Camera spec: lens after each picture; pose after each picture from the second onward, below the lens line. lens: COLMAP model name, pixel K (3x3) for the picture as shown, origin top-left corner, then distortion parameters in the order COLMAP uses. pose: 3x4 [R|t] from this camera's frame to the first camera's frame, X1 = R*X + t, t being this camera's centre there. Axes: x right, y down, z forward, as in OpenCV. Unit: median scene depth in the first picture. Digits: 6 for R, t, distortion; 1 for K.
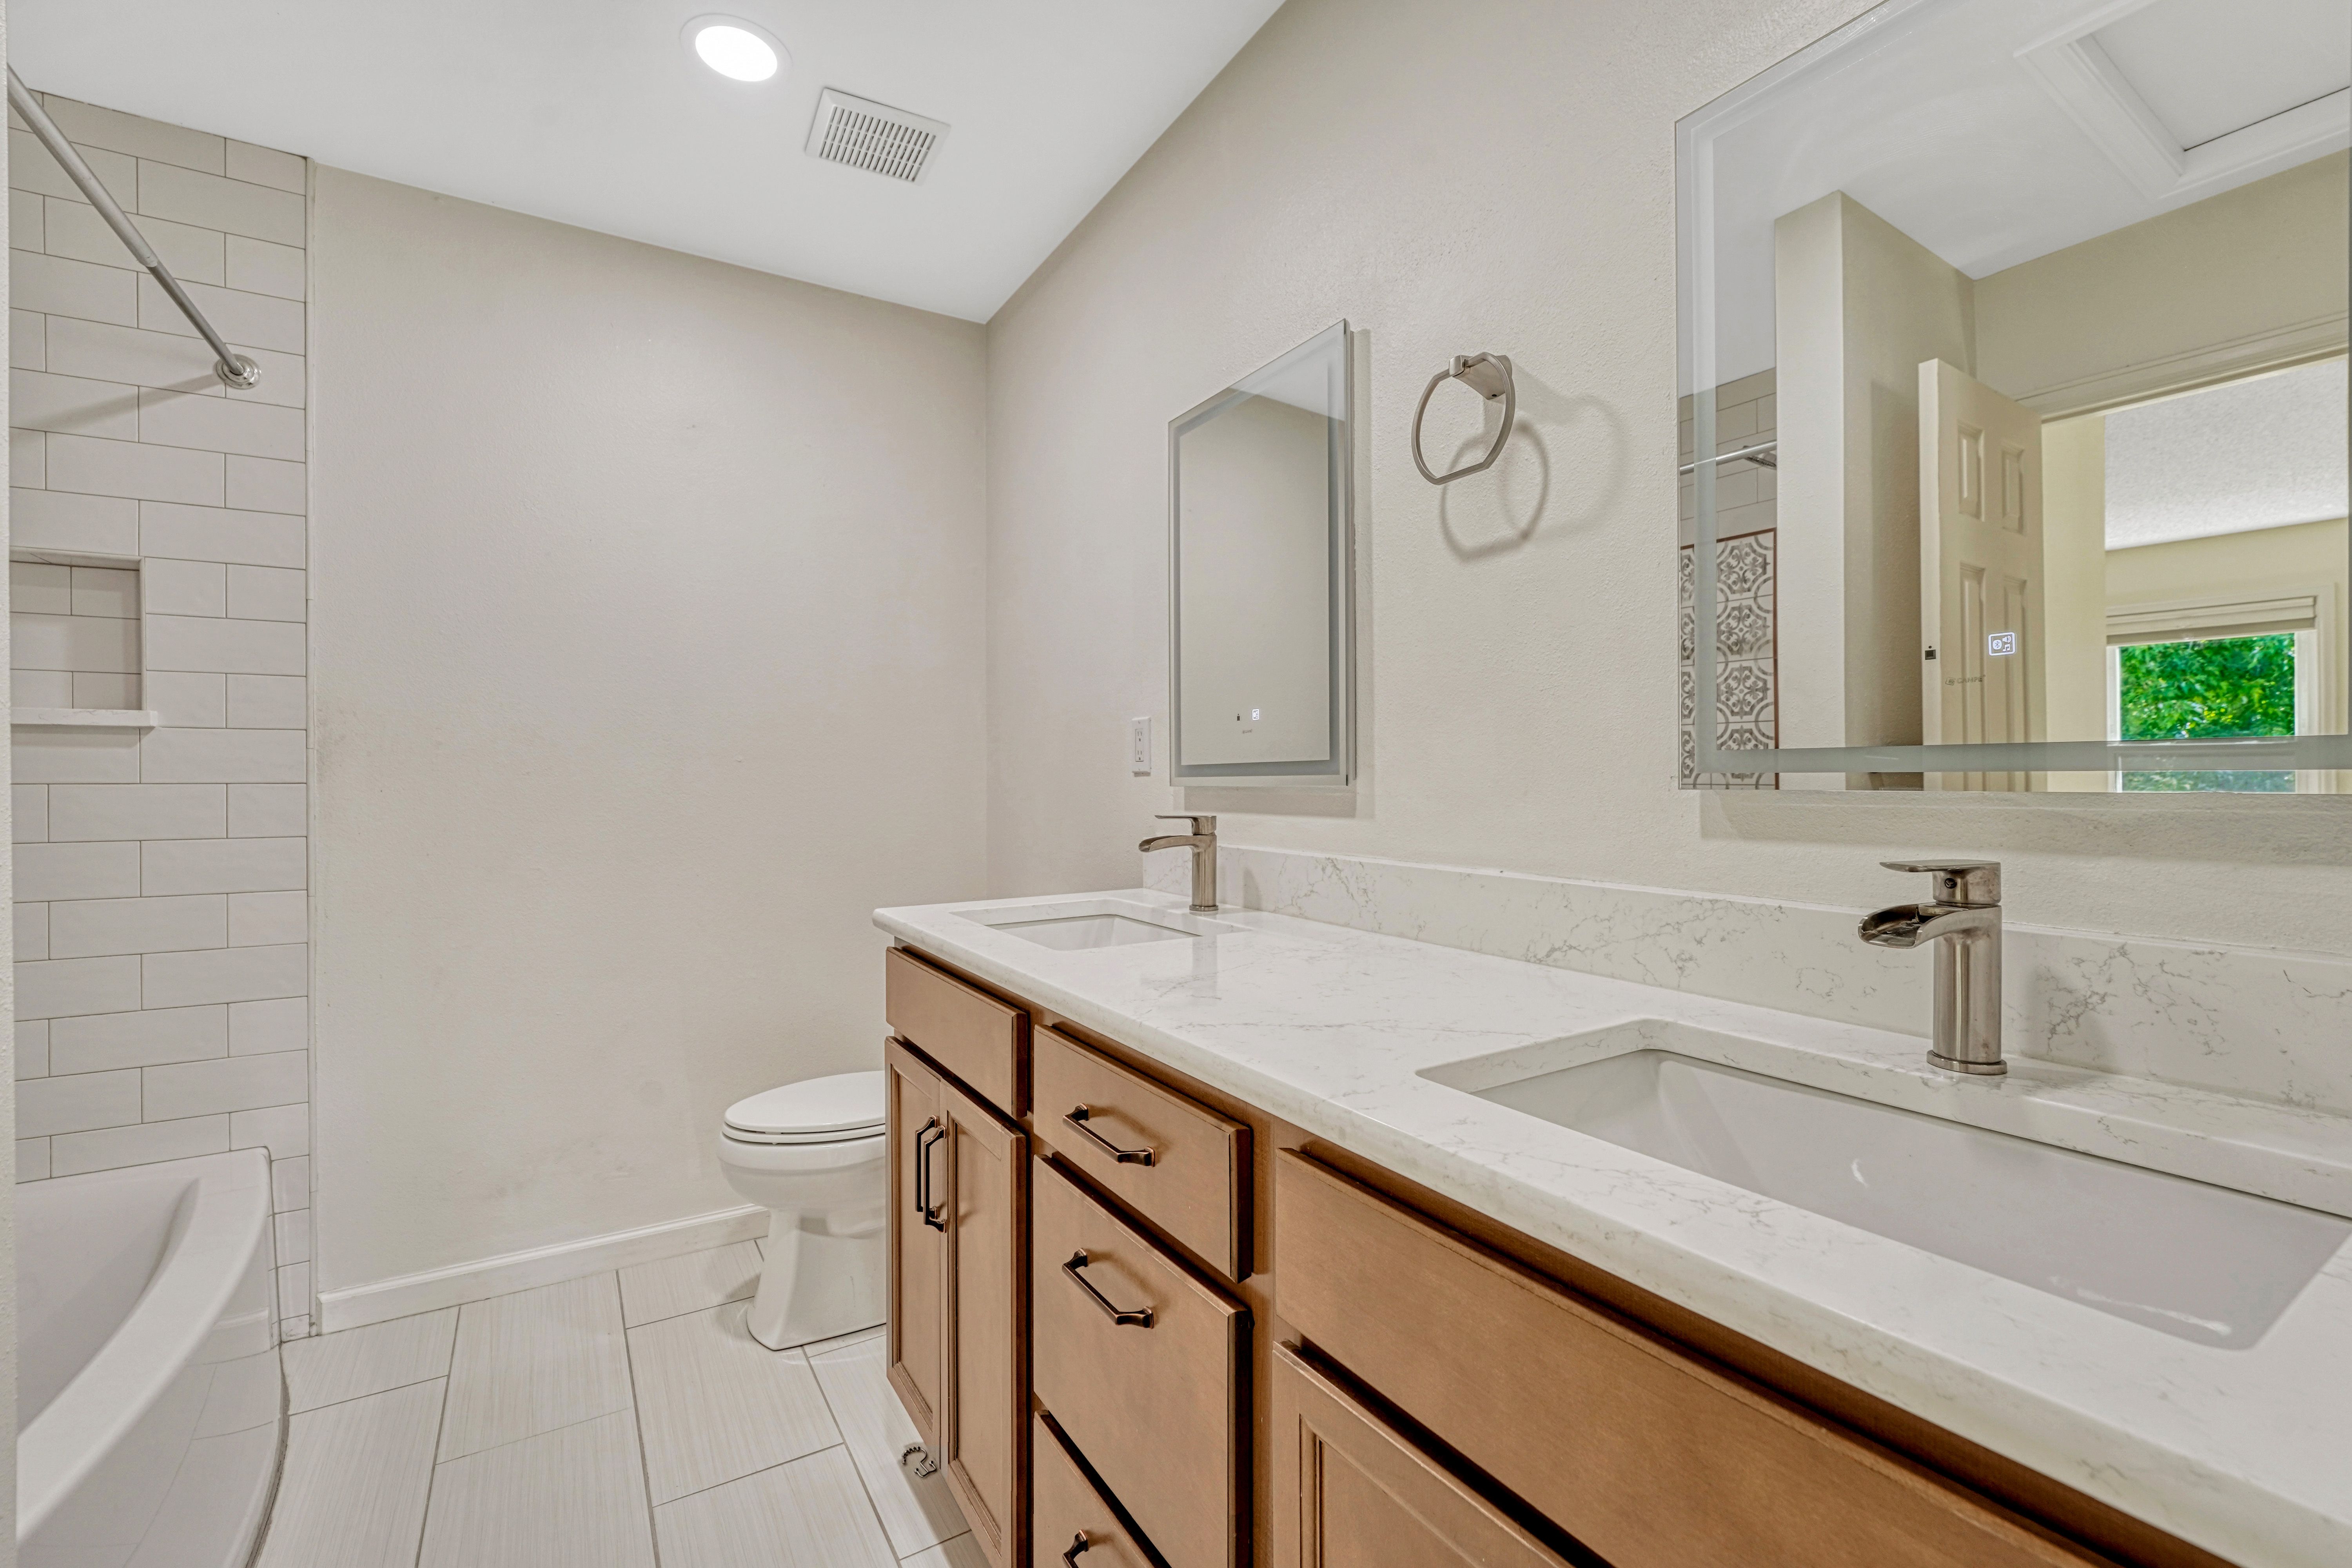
lens RADIAL K [[997.3, 0, 1165.9], [0, 997.3, 770.0], [0, 0, 1]] dist [-0.011602, 0.000249]
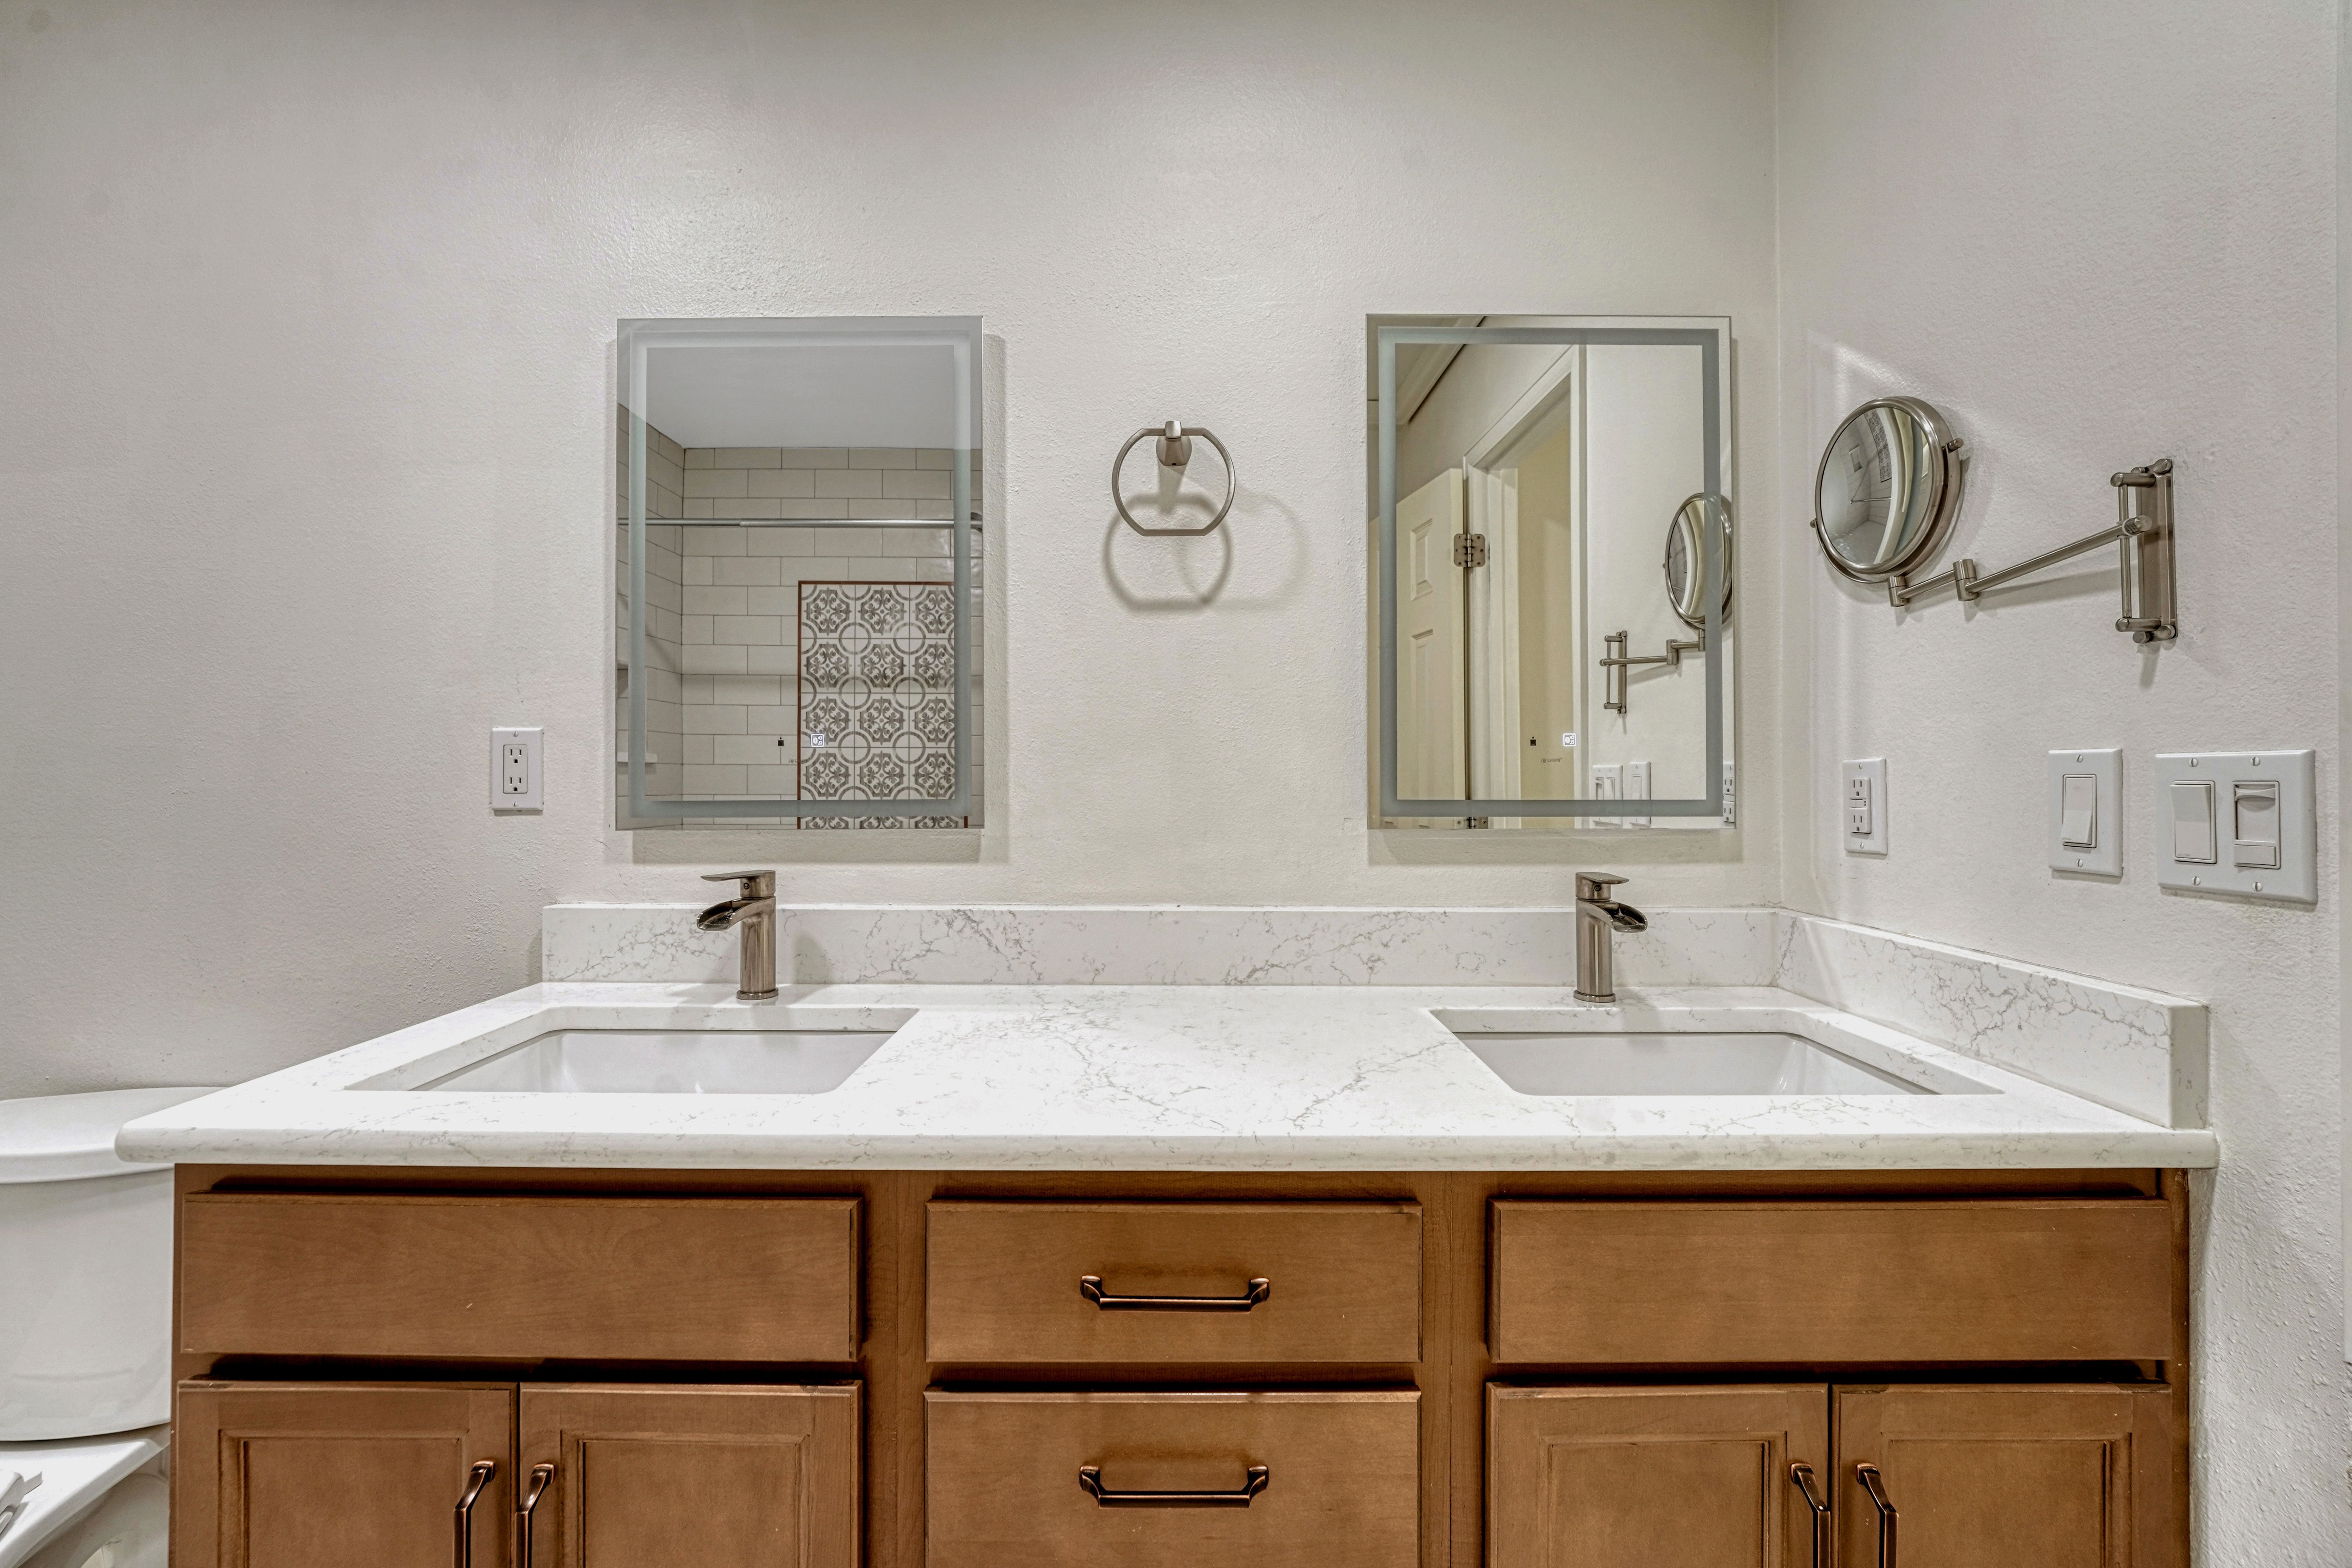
lens RADIAL K [[964.5, 0, 1177.8], [0, 964.5, 766.3], [0, 0, 1]] dist [-0.012318, 0.000164]
pose [[0.519965, 0.012954, 0.854089, -0.569377], [-0.008465, 0.999914, -0.010013, -0.039881], [-0.854146, -0.002023, 0.520030, 0.466151]]
